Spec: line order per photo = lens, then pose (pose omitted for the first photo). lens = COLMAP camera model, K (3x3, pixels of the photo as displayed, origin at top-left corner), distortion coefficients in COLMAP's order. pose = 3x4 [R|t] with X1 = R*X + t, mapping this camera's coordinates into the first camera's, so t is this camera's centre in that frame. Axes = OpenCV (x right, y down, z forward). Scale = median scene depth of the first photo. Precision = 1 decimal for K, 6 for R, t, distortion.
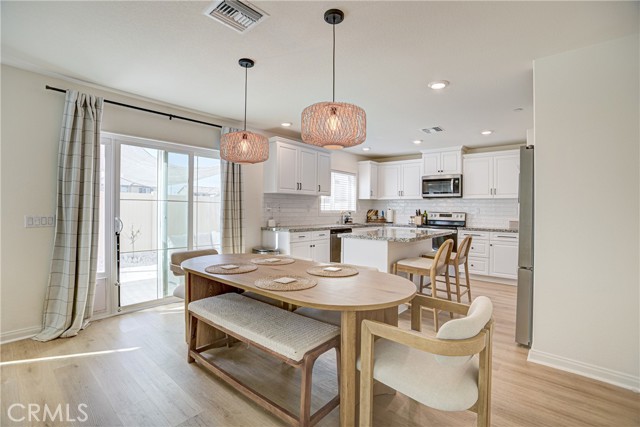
lens RADIAL K [[293.0, 0, 323.9], [0, 293.0, 208.5], [0, 0, 1]] dist [-0.053510, 0.012235]
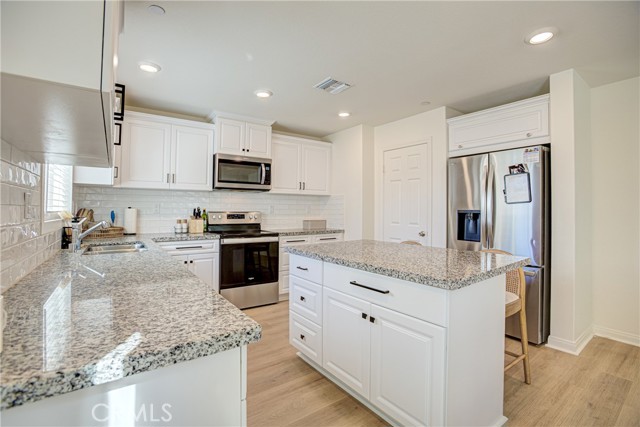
lens RADIAL K [[293.0, 0, 319.3], [0, 293.0, 207.5], [0, 0, 1]] dist [-0.053510, 0.012235]
pose [[0.245194, -0.007128, 0.969448, -0.209231], [-0.002229, 0.999966, 0.007916, -0.003131], [-0.969471, -0.004102, 0.245170, 0.689052]]
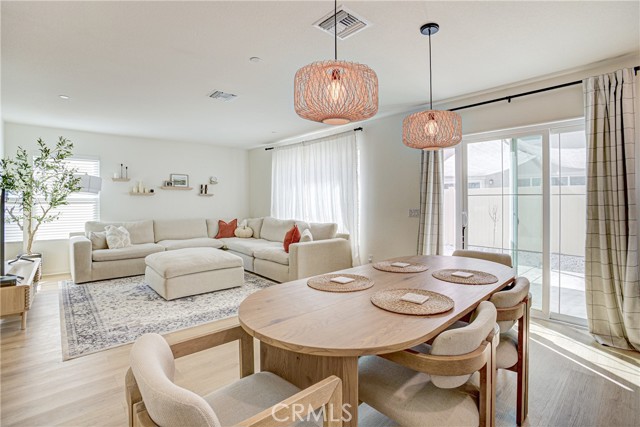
lens RADIAL K [[293.0, 0, 331.5], [0, 293.0, 197.3], [0, 0, 1]] dist [-0.053510, 0.012235]
pose [[-0.113168, -0.026050, -0.993234, 0.249219], [-0.002870, 0.999661, -0.025892, 0.003409], [0.993572, -0.000079, -0.113204, 0.344880]]
